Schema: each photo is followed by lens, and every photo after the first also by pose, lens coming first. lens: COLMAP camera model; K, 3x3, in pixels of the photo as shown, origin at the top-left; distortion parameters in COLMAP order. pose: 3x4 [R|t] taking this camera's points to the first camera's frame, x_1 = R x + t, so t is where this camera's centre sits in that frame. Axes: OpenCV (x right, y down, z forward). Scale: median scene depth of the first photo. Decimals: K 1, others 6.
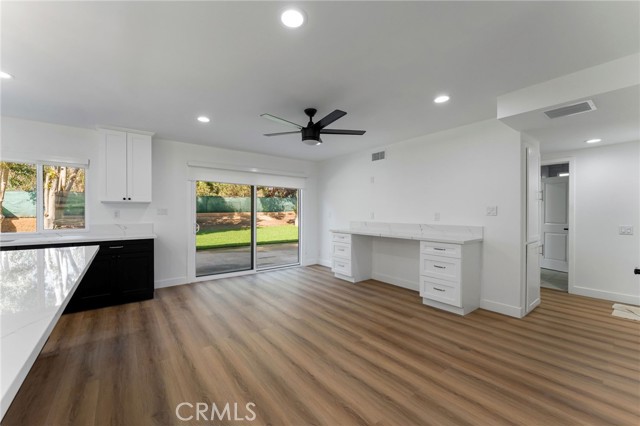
lens RADIAL K [[256.4, 0, 313.7], [0, 256.4, 213.8], [0, 0, 1]] dist [-0.000533, 0.000055]
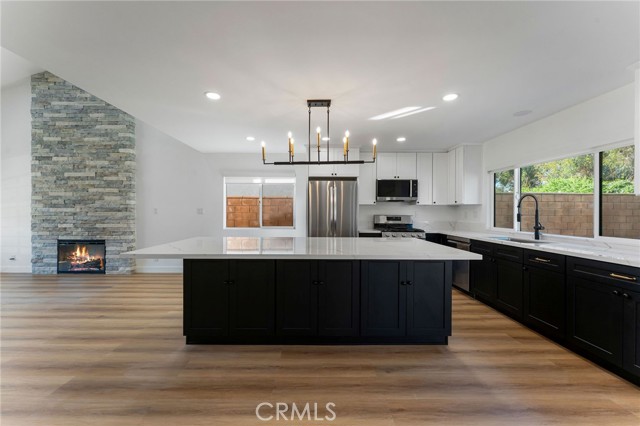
lens RADIAL K [[256.4, 0, 314.3], [0, 256.4, 212.4], [0, 0, 1]] dist [-0.000533, 0.000055]
pose [[-0.598928, -0.001403, -0.800801, 0.064455], [-0.009741, 0.999937, 0.005534, -0.004534], [0.800743, 0.011115, -0.598905, 0.704304]]
